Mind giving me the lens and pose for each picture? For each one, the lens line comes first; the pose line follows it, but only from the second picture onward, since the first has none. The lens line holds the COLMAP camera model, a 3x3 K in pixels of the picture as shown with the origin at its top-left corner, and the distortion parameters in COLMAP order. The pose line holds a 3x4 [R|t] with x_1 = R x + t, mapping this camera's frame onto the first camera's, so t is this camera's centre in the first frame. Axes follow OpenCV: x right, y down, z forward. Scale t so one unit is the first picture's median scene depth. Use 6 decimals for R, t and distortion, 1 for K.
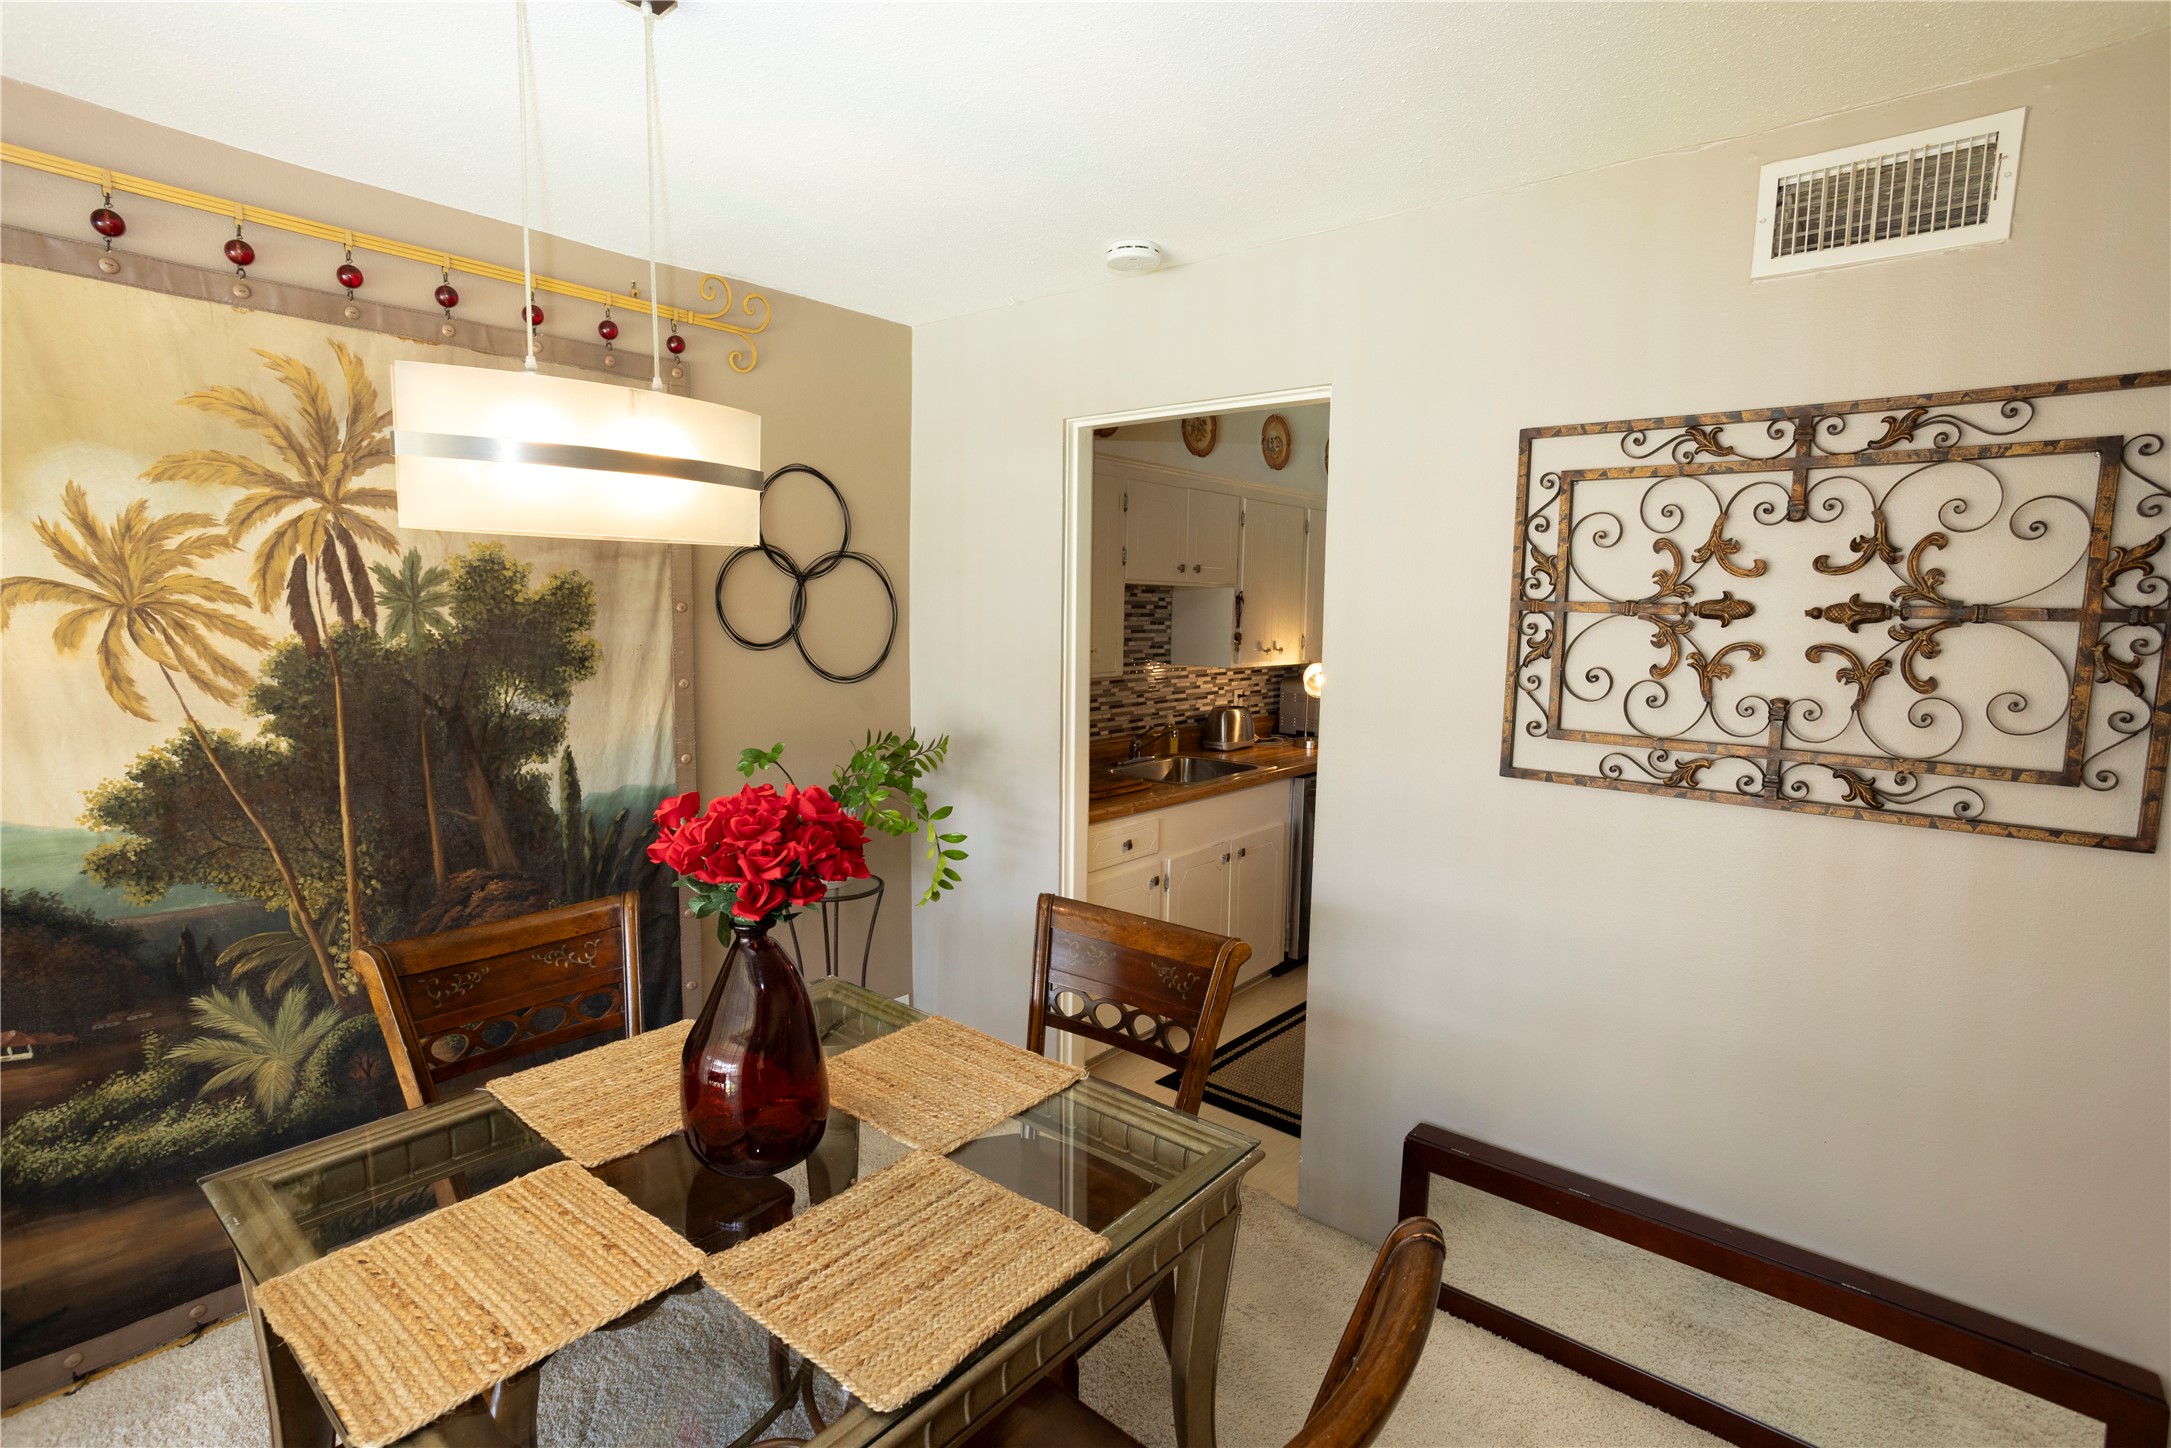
lens RADIAL K [[1084.4, 0, 1097.5], [0, 1084.4, 732.3], [0, 0, 1]] dist [-0.002899, 0.012459]
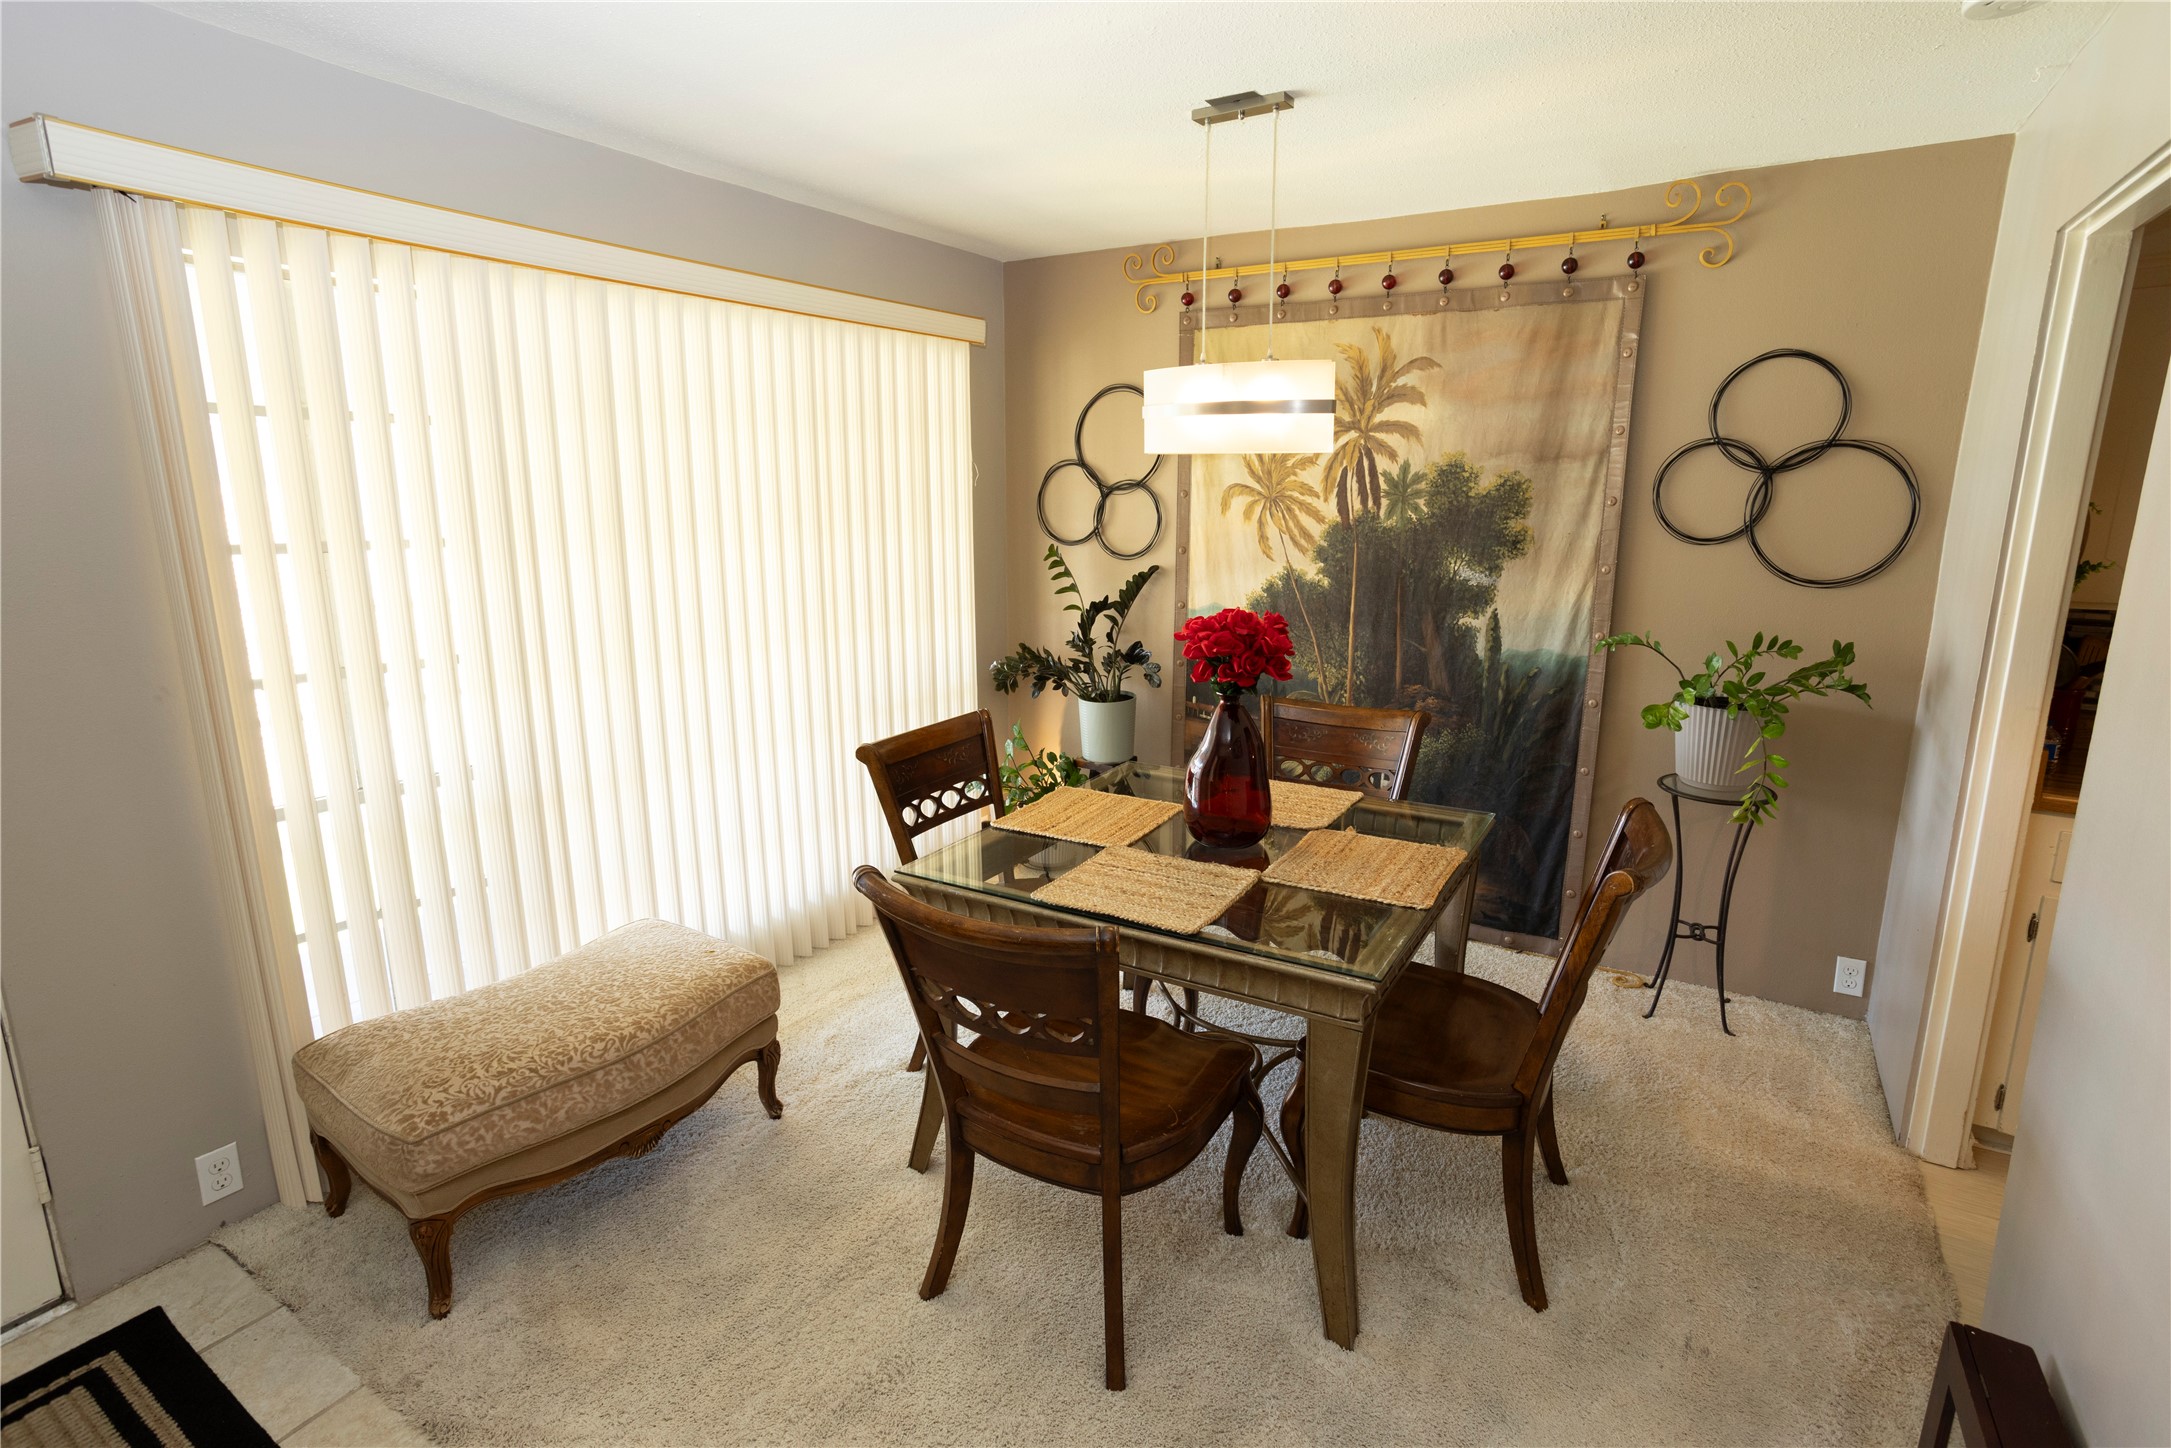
lens RADIAL K [[1084.4, 0, 1082.9], [0, 1084.4, 723.8], [0, 0, 1]] dist [-0.002899, 0.012459]
pose [[0.140254, 0.197999, -0.970116, 0.813699], [-0.126409, 0.975364, 0.180795, -0.028506], [0.982013, 0.097274, 0.161828, 0.359076]]
